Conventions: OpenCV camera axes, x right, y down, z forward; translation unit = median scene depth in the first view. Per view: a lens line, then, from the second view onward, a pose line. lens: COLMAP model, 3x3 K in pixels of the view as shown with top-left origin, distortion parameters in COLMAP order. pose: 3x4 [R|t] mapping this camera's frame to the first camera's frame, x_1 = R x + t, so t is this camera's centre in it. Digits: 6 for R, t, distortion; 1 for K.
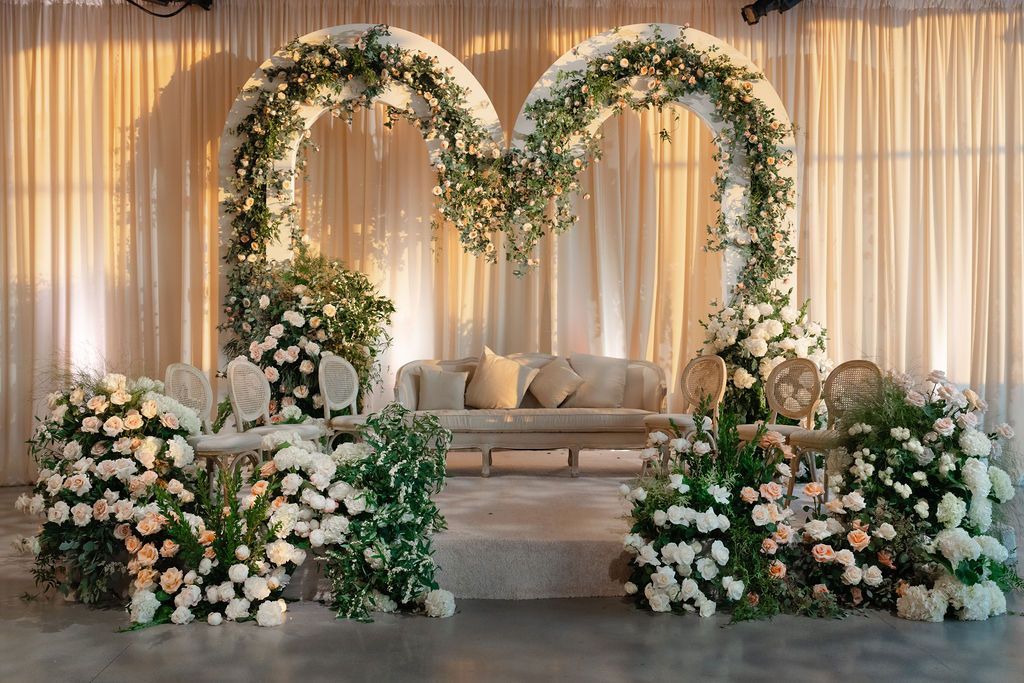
lens RADIAL K [[1714.9, 0, 511.8], [0, 1714.9, 342.6], [0, 0, 1]] dist [-0.023000, 0.000000]
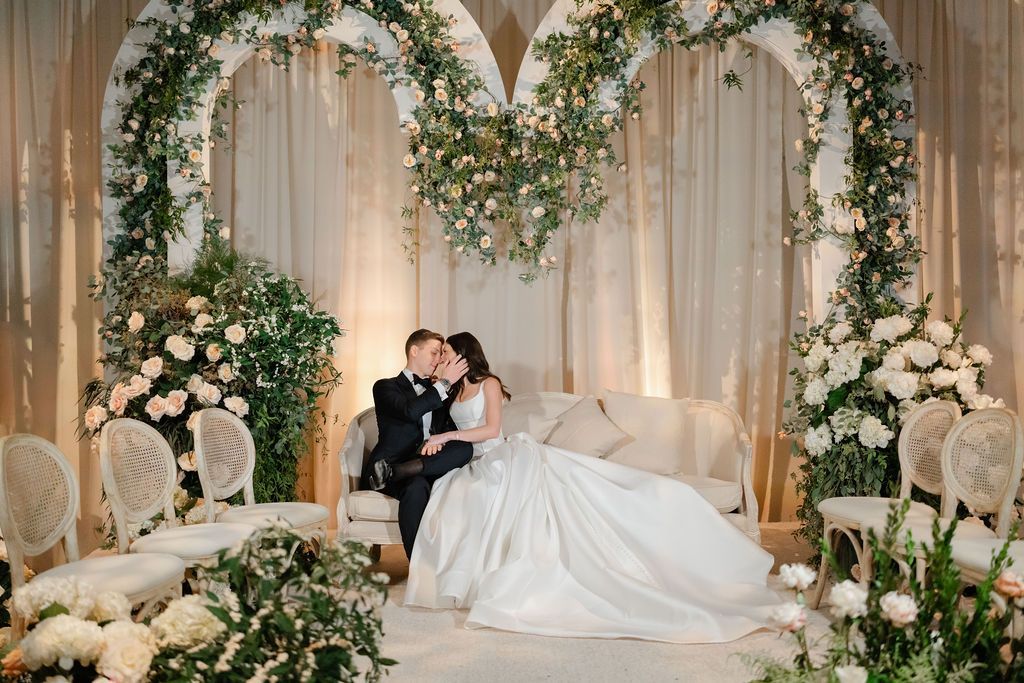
lens RADIAL K [[1714.9, 0, 511.3], [0, 1714.9, 340.6], [0, 0, 1]] dist [-0.023000, 0.000000]
pose [[0.999909, -0.011262, -0.007443, 0.002688], [0.011169, 0.999860, -0.012464, -0.006070], [0.007582, 0.012380, 0.999895, 0.298797]]
